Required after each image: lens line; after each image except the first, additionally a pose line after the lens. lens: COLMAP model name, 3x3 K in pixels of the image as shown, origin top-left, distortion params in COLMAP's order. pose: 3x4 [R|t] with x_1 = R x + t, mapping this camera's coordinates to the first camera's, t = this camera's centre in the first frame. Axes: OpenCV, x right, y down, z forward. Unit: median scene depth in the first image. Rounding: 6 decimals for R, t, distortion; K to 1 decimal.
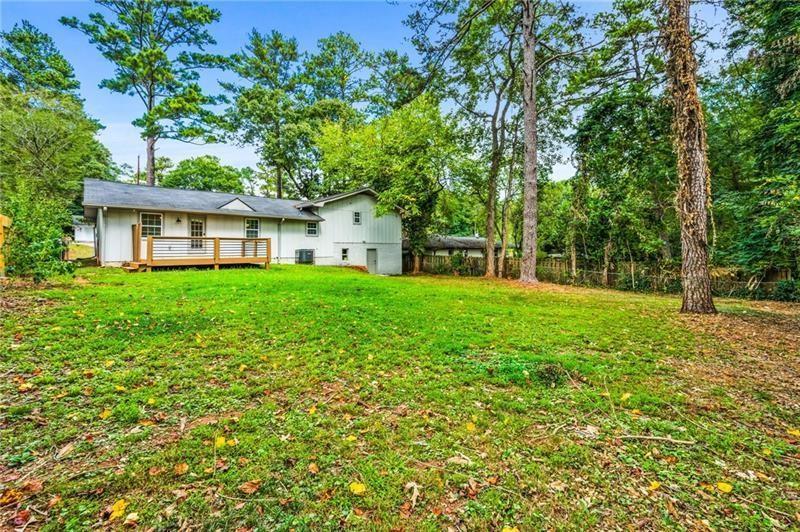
lens RADIAL K [[332.1, 0, 396.7], [0, 332.1, 263.0], [0, 0, 1]] dist [0.002253, 0.000491]
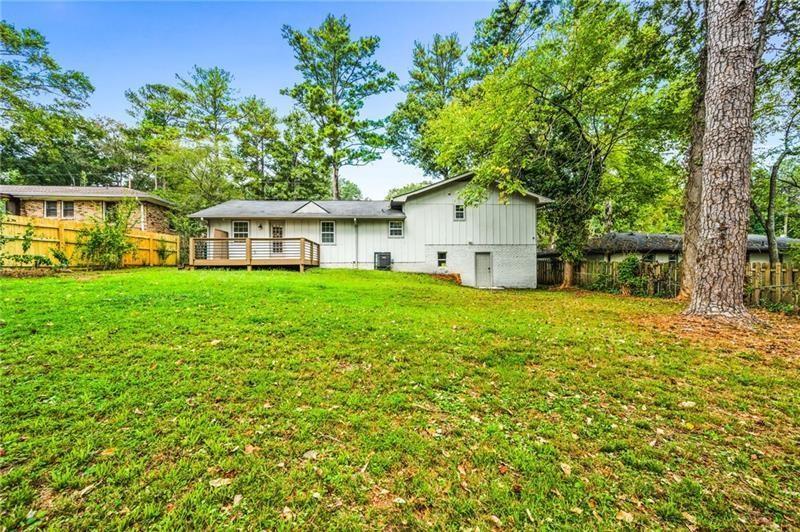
lens RADIAL K [[332.1, 0, 396.7], [0, 332.1, 263.0], [0, 0, 1]] dist [0.002253, 0.000491]
pose [[0.772923, -0.004994, -0.634481, 0.280166], [-0.024102, 0.999016, -0.037224, 0.015870], [0.634042, 0.044064, 0.772042, 0.341626]]
